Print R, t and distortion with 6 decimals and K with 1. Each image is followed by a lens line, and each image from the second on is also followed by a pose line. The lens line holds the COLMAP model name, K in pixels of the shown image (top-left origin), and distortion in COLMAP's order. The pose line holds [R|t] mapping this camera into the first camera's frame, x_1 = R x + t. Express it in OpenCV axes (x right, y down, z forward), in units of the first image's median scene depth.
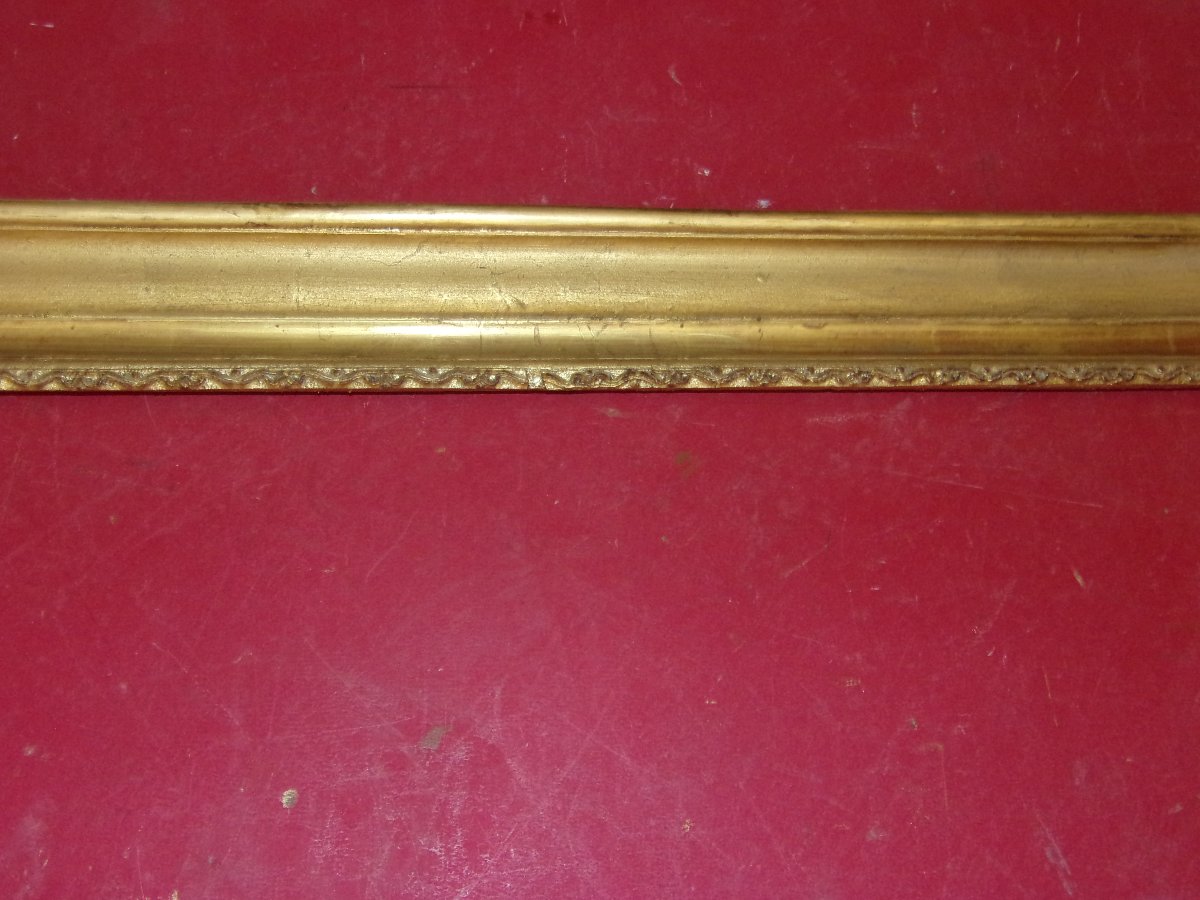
lens RADIAL K [[1372.5, 0, 610.7], [0, 1372.5, 425.9], [0, 0, 1]] dist [-0.004907, 0.000000]
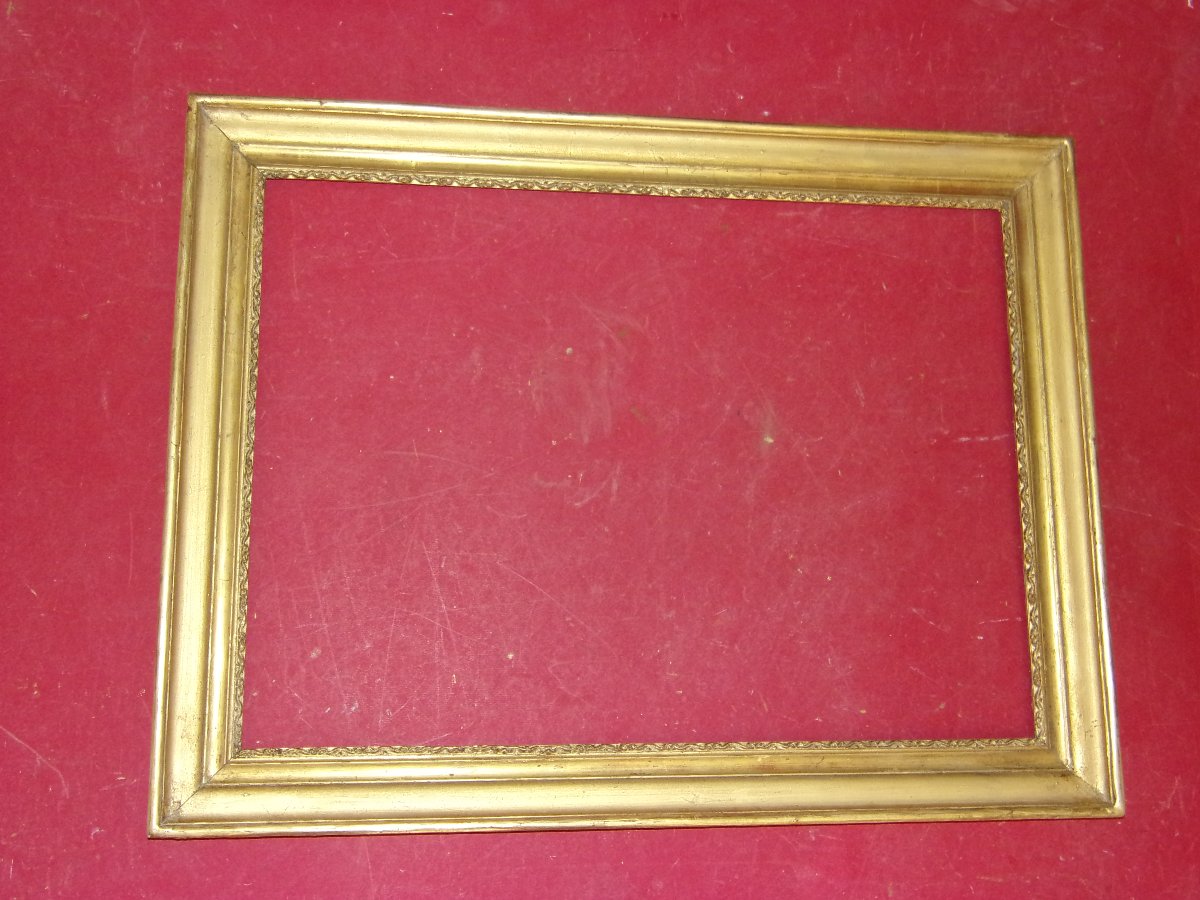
lens RADIAL K [[1372.5, 0, 610.0], [0, 1372.5, 450.8], [0, 0, 1]] dist [-0.004907, 0.000000]
pose [[0.998574, 0.050418, 0.017574, -0.171213], [-0.052934, 0.977874, 0.202385, -0.070548], [-0.006982, -0.203026, 0.979148, -1.439798]]
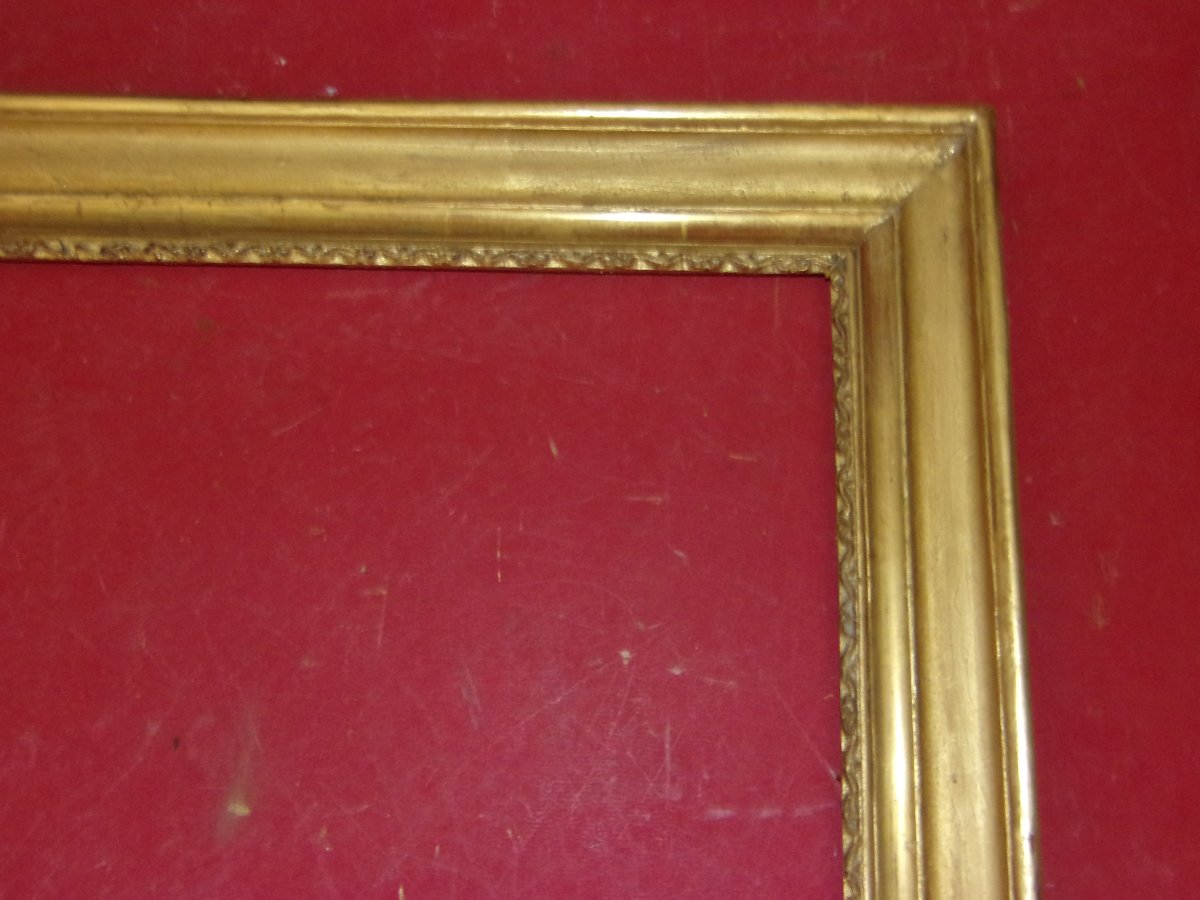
lens RADIAL K [[1260.5, 0, 594.6], [0, 1260.5, 457.0], [0, 0, 1]] dist [-0.004097, 0.000000]
pose [[0.987171, 0.046909, -0.152621, 0.531191], [-0.028547, 0.992321, 0.120349, -0.002648], [0.157095, -0.114448, 0.980930, 0.033811]]
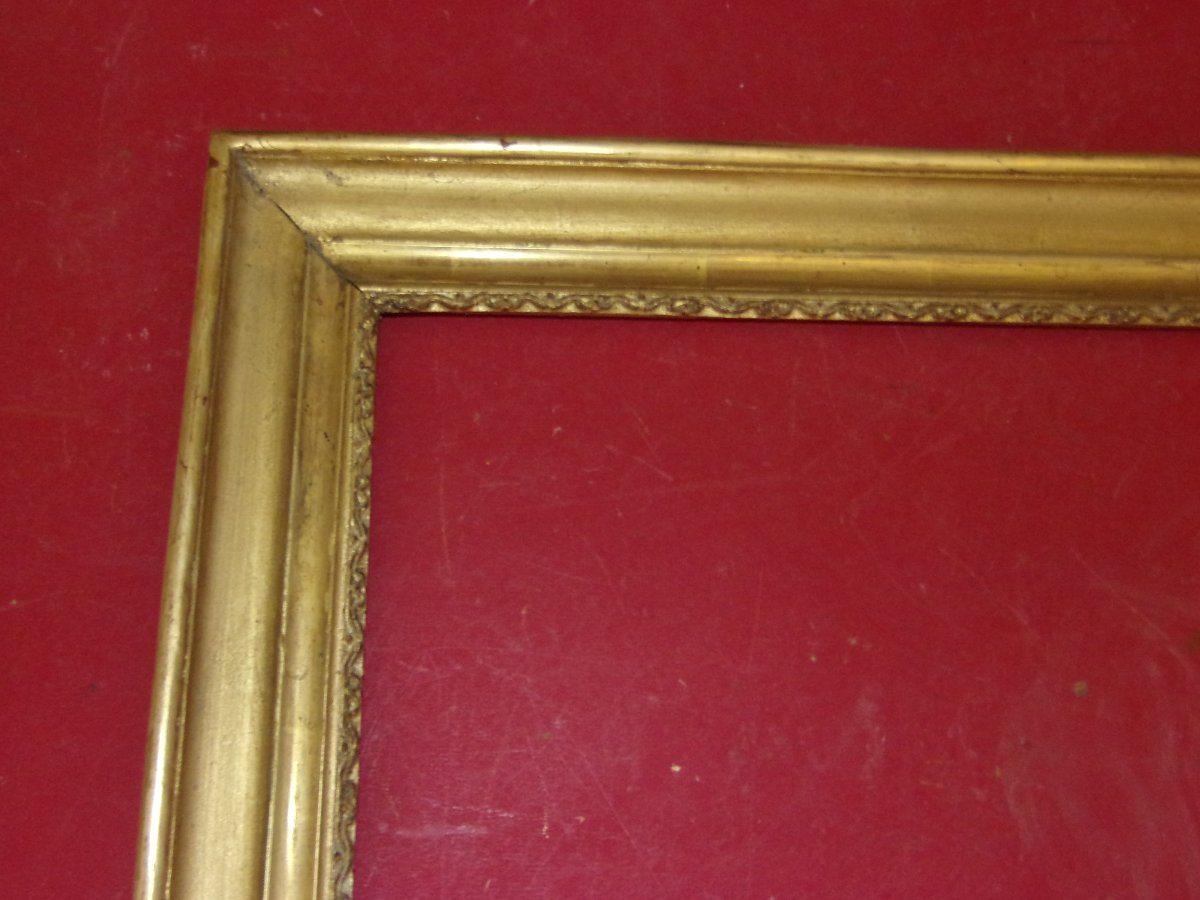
lens RADIAL K [[1372.5, 0, 610.6], [0, 1372.5, 415.1], [0, 0, 1]] dist [-0.004907, 0.000000]
pose [[0.998856, 0.025259, -0.040613, -0.514094], [-0.023415, 0.998700, 0.045276, 0.004830], [0.041704, -0.044273, 0.998149, -0.110511]]
